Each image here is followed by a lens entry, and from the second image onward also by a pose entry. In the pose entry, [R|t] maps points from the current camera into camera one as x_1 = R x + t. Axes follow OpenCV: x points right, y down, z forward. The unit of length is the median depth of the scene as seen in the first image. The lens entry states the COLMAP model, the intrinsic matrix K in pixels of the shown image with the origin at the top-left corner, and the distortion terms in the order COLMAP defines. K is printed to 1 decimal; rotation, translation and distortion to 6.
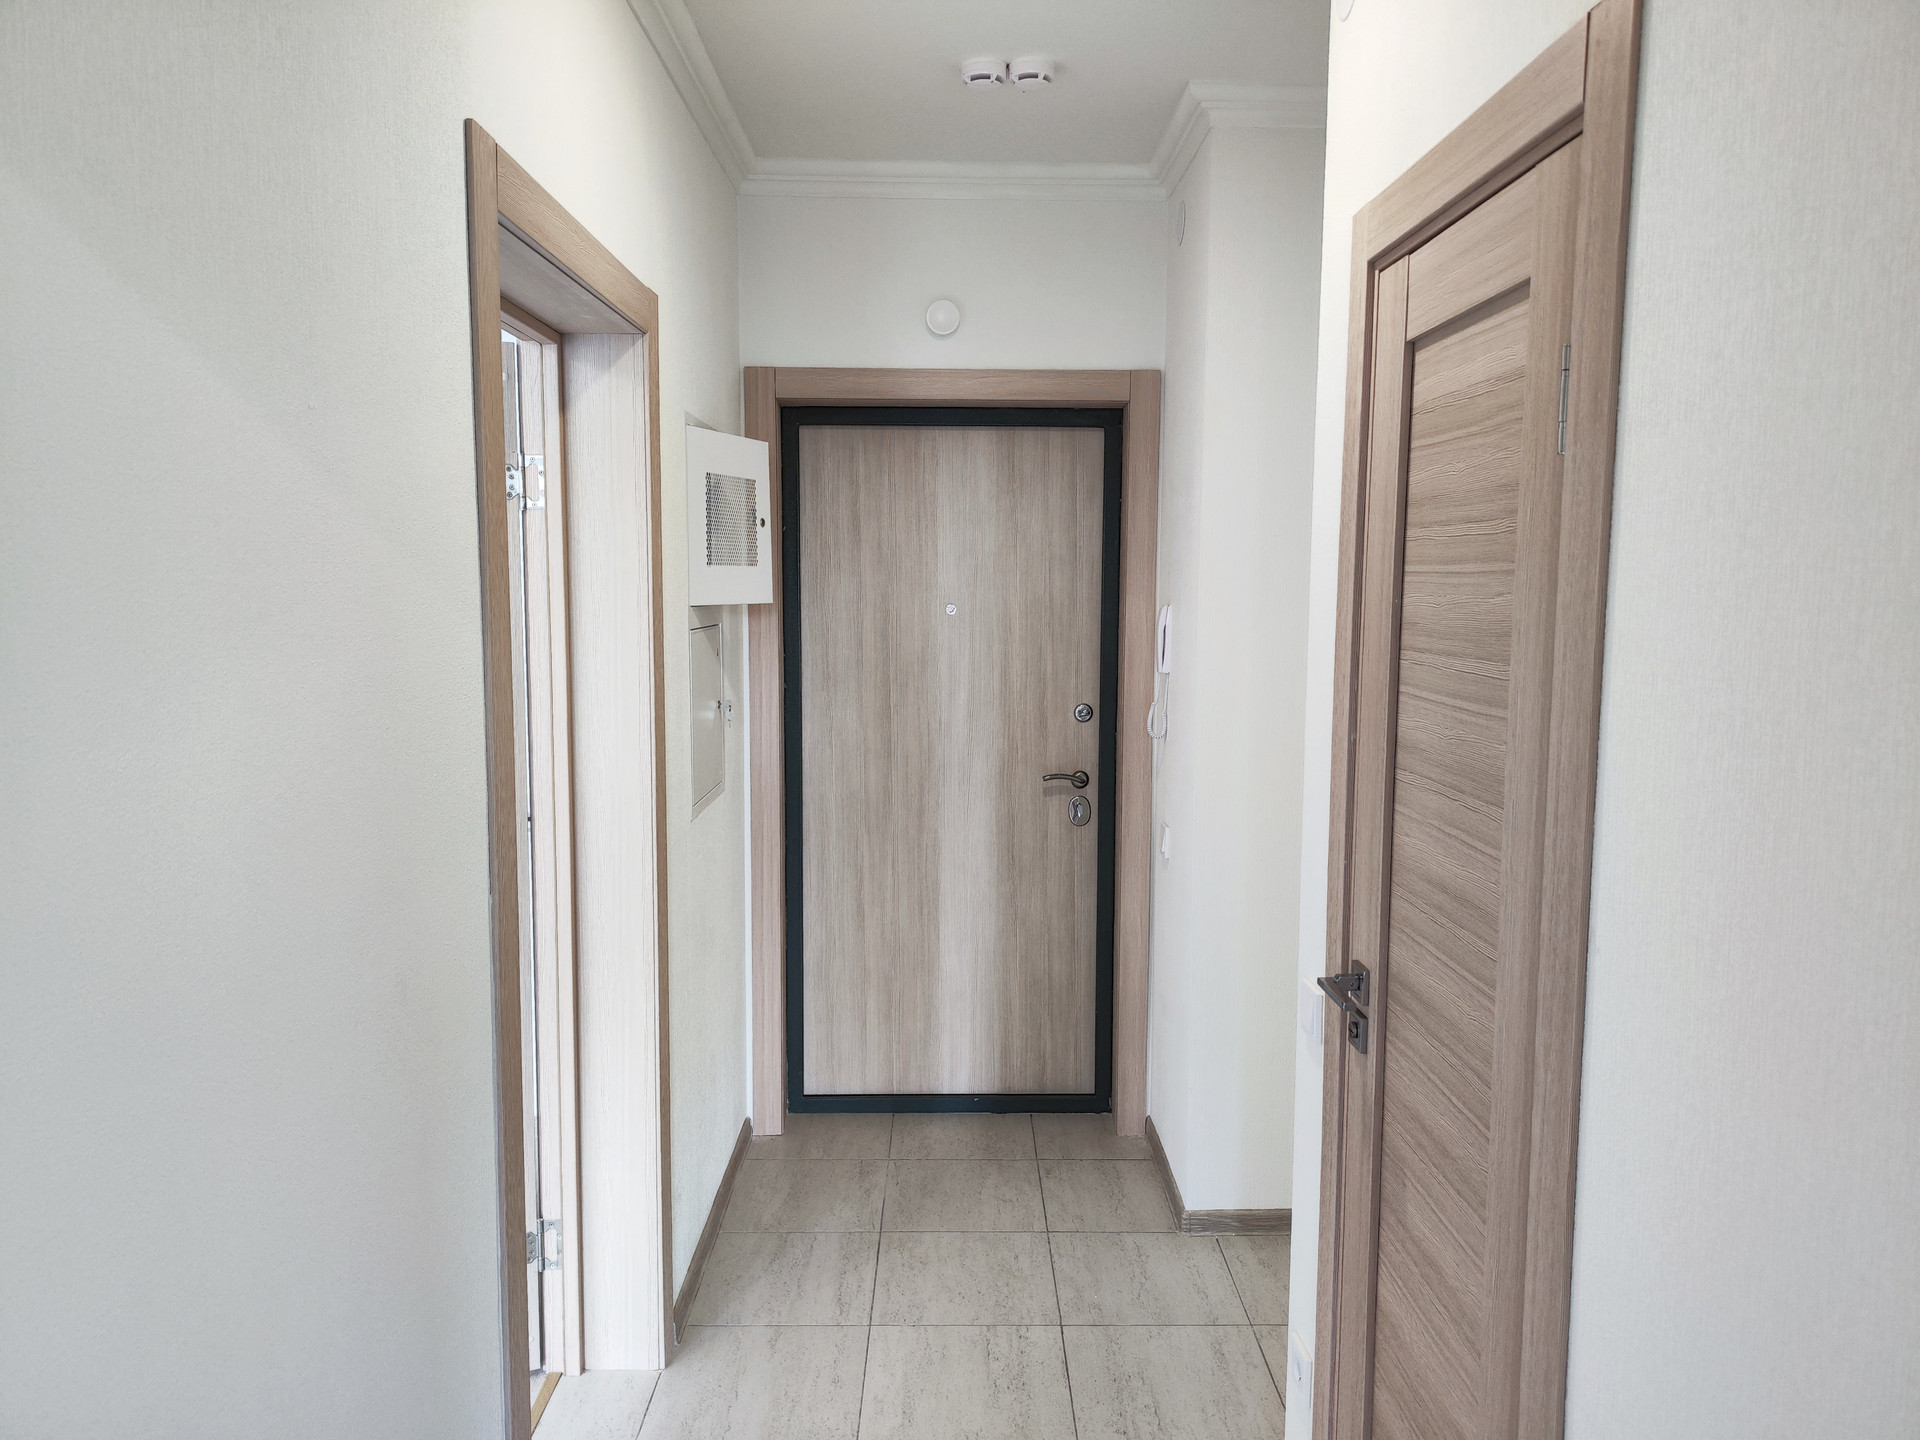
lens RADIAL K [[1339.8, 0, 964.7], [0, 1339.8, 723.9], [0, 0, 1]] dist [0.028998, -0.021473]
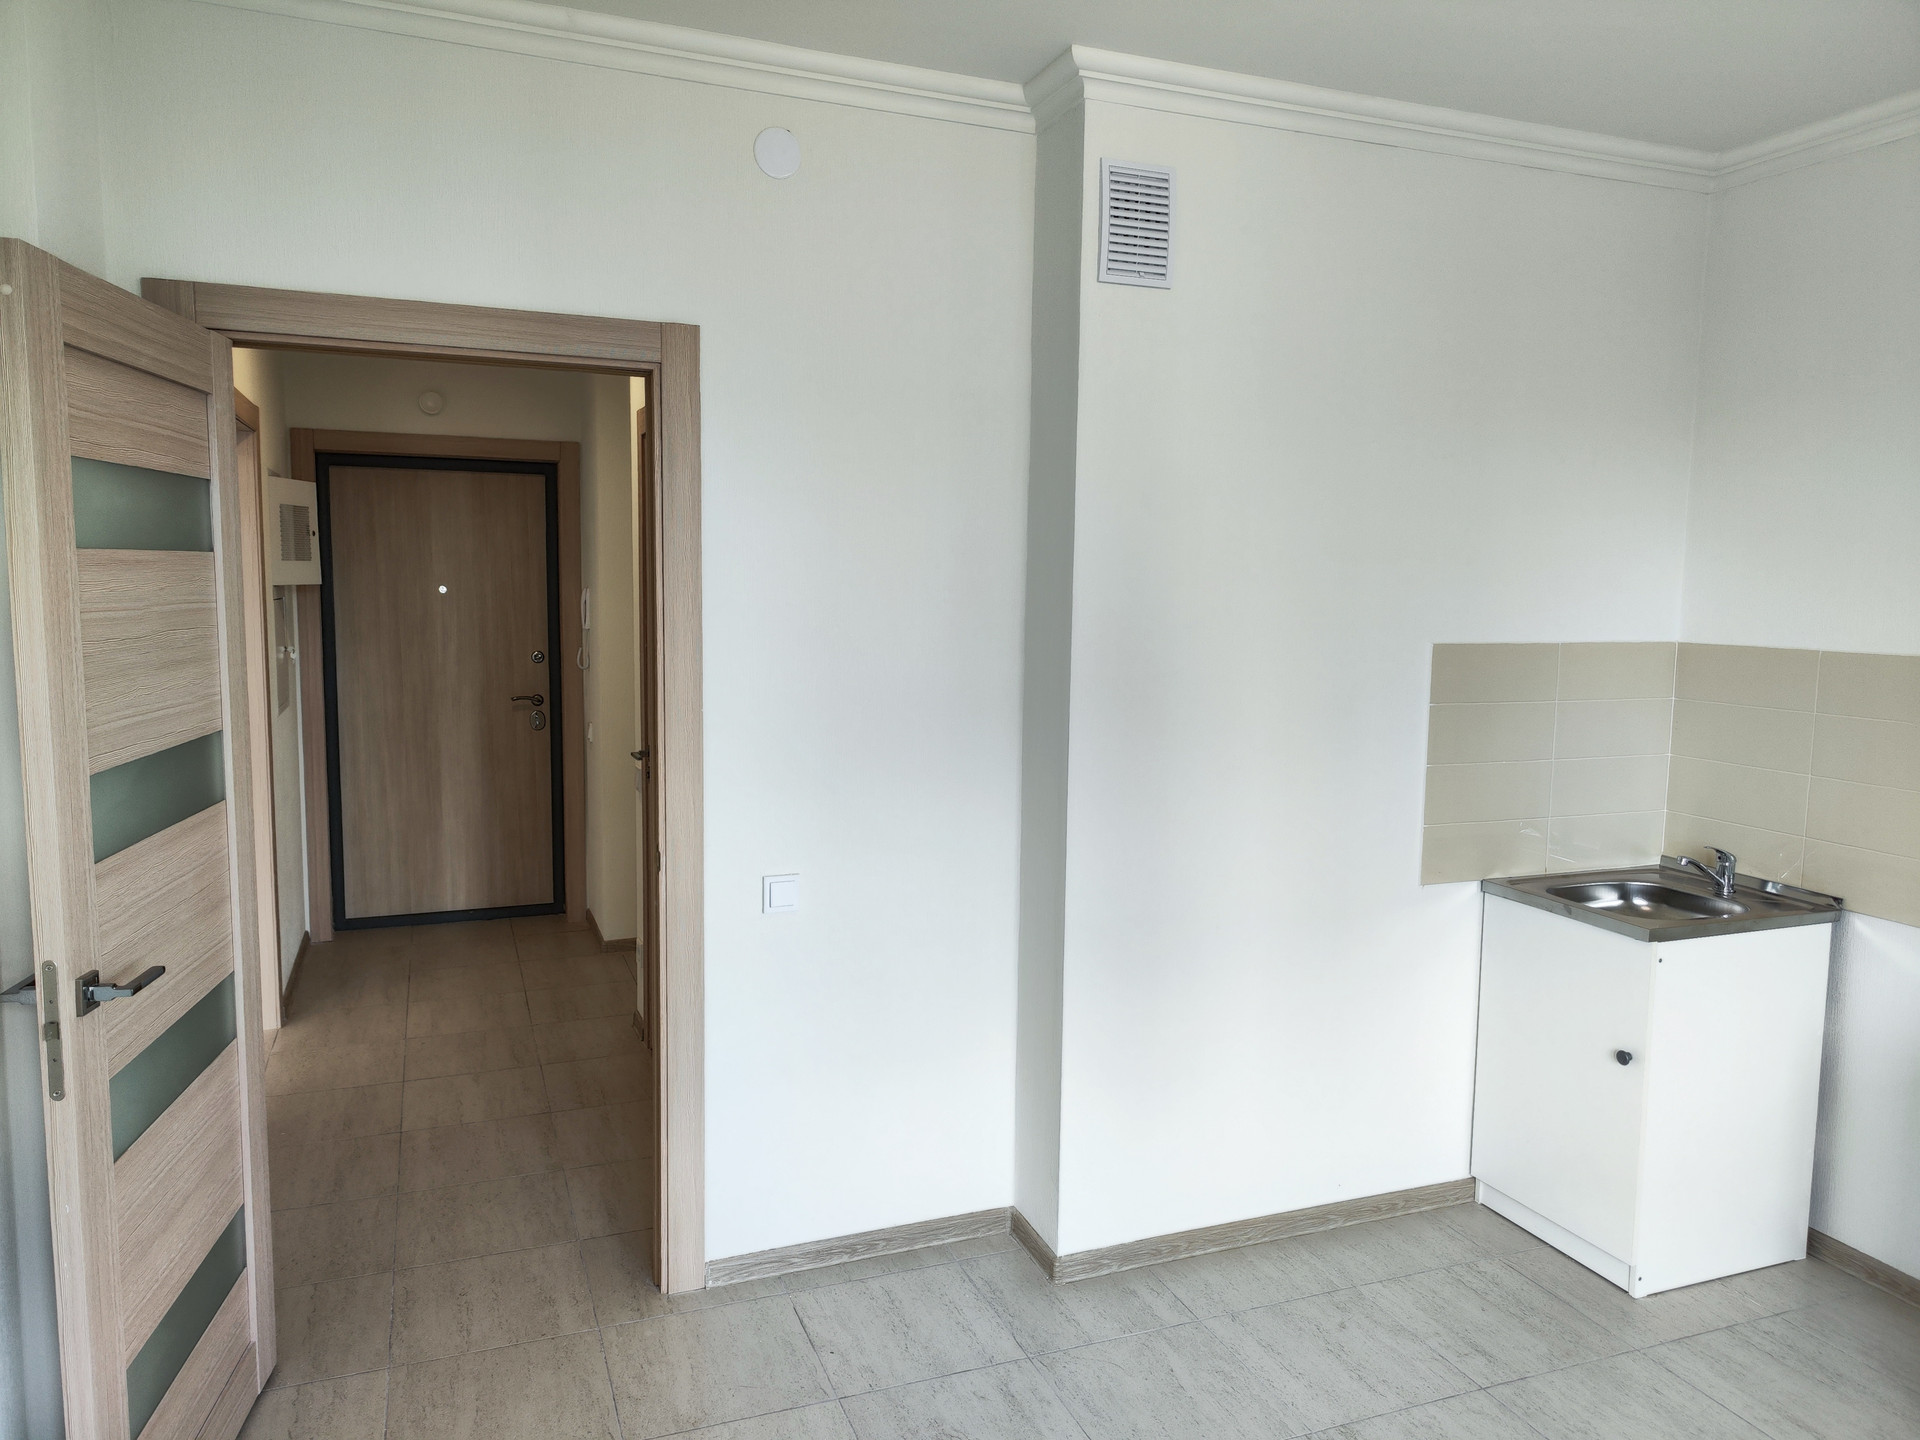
lens RADIAL K [[1339.8, 0, 975.9], [0, 1339.8, 706.8], [0, 0, 1]] dist [0.028998, -0.021473]
pose [[0.931245, -0.030508, 0.363115, -0.005592], [0.031553, 0.999497, 0.003052, 0.061636], [-0.363026, 0.008615, 0.931739, -0.635094]]
